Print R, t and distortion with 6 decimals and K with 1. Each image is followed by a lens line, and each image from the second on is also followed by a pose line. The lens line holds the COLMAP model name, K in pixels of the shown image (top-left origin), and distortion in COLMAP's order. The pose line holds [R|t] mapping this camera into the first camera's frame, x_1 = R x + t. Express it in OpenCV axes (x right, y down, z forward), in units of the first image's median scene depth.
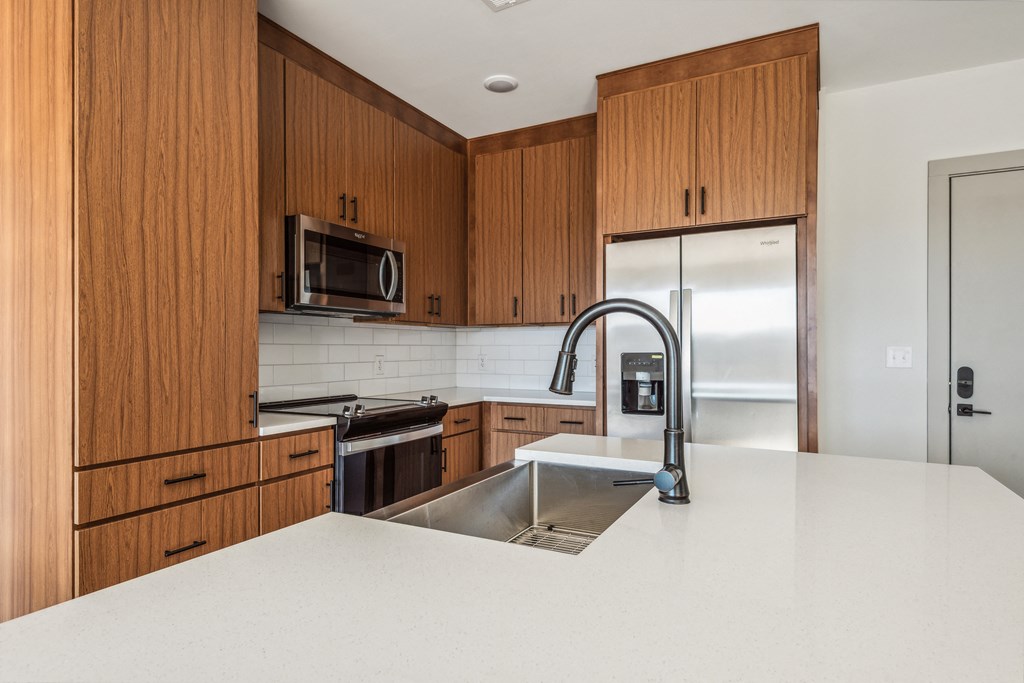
lens RADIAL K [[563.9, 0, 508.6], [0, 563.9, 348.0], [0, 0, 1]] dist [0.031542, -0.020402]
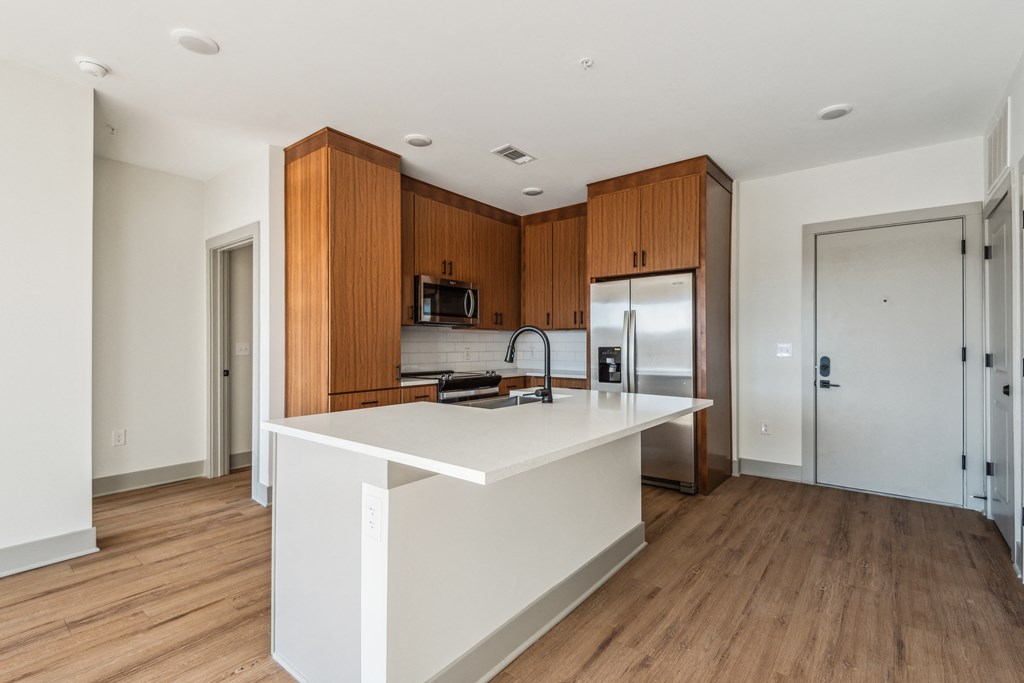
lens RADIAL K [[468.9, 0, 509.1], [0, 468.9, 344.2], [0, 0, 1]] dist [0.038924, -0.022754]
pose [[0.980792, 0.001334, -0.195051, 0.215443], [-0.001017, 0.999998, 0.001727, -0.002028], [0.195053, -0.001496, 0.980792, -0.463768]]
